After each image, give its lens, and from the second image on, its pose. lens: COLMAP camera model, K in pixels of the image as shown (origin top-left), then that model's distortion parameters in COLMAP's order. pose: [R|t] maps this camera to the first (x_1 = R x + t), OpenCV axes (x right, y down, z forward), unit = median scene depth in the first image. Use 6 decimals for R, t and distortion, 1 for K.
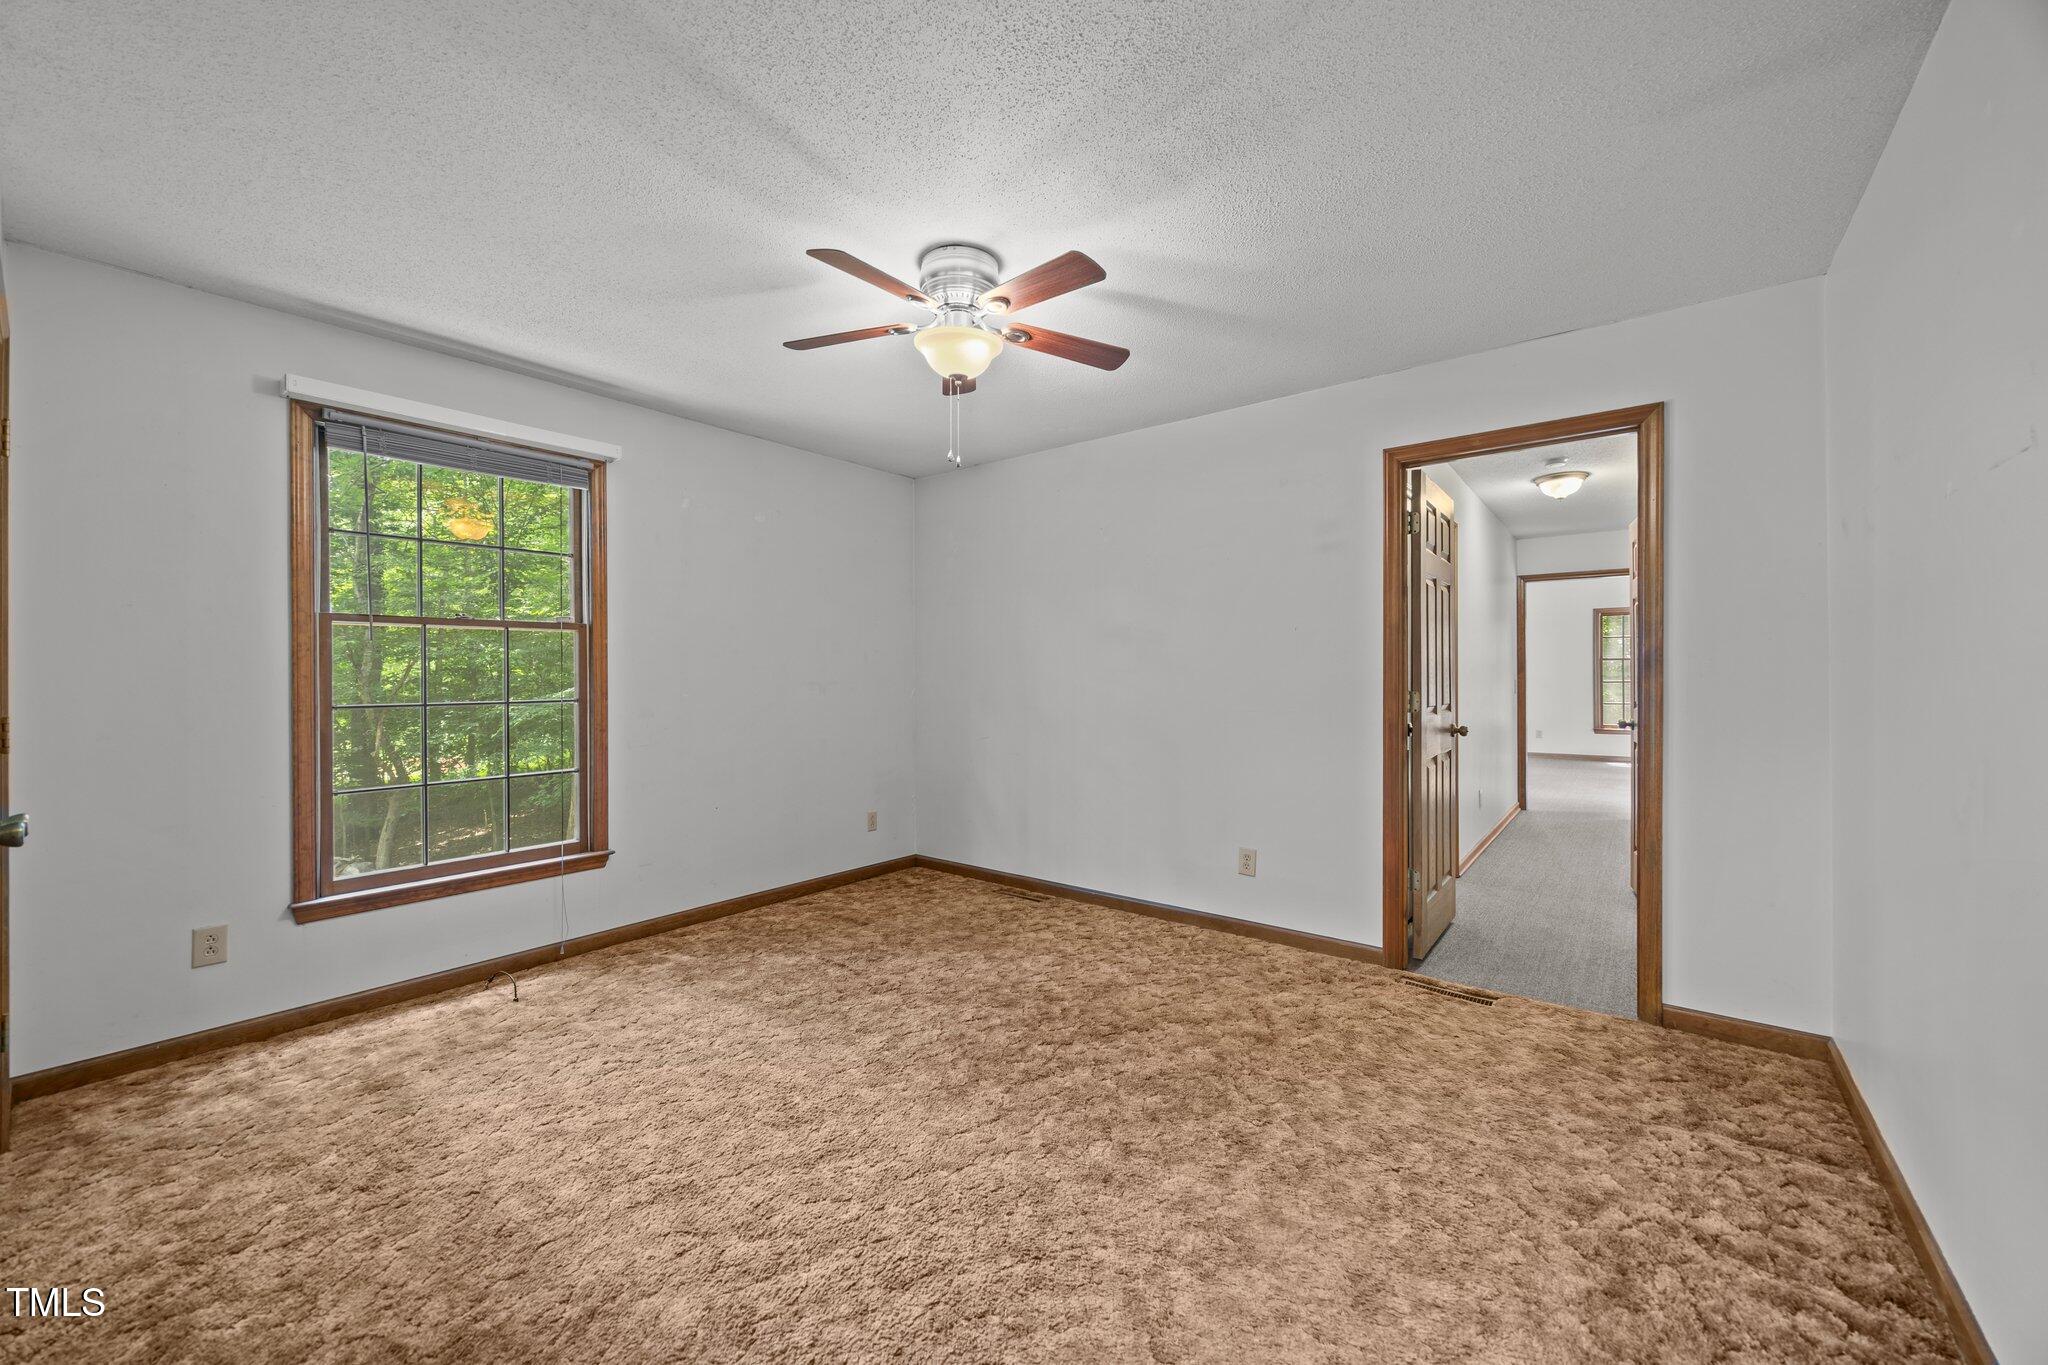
lens RADIAL K [[783.1, 0, 1018.6], [0, 783.1, 673.0], [0, 0, 1]] dist [-0.001720, -0.000459]
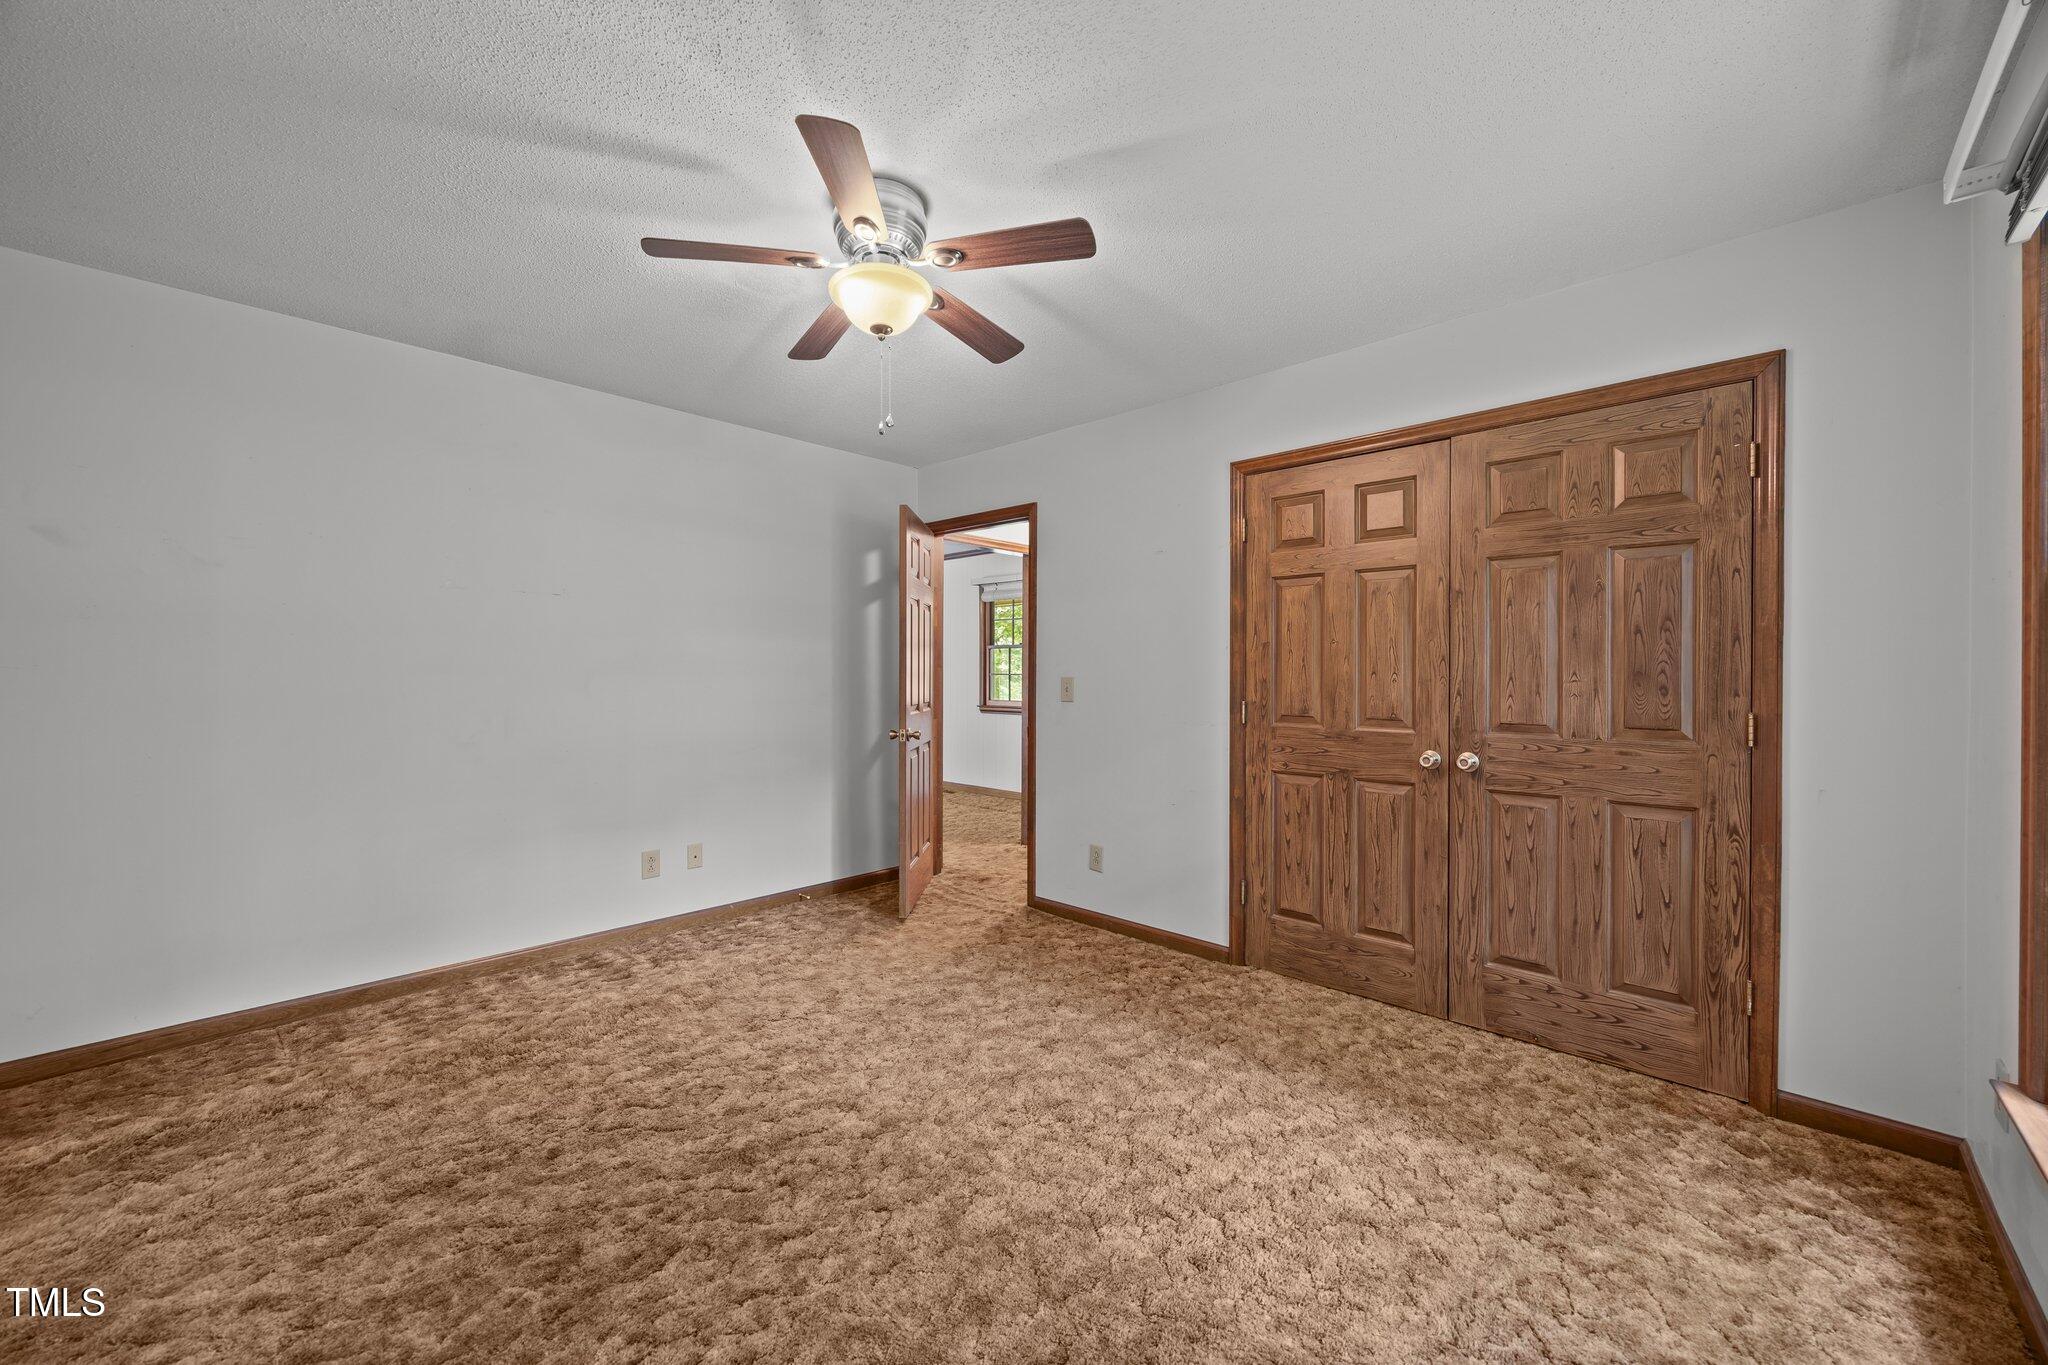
lens RADIAL K [[783.1, 0, 1018.6], [0, 783.1, 673.0], [0, 0, 1]] dist [-0.001720, -0.000459]
pose [[-0.996569, -0.001513, 0.082757, -0.307951], [-0.002158, 0.999968, -0.007708, 0.005739], [-0.082743, -0.007860, -0.996540, 1.920602]]
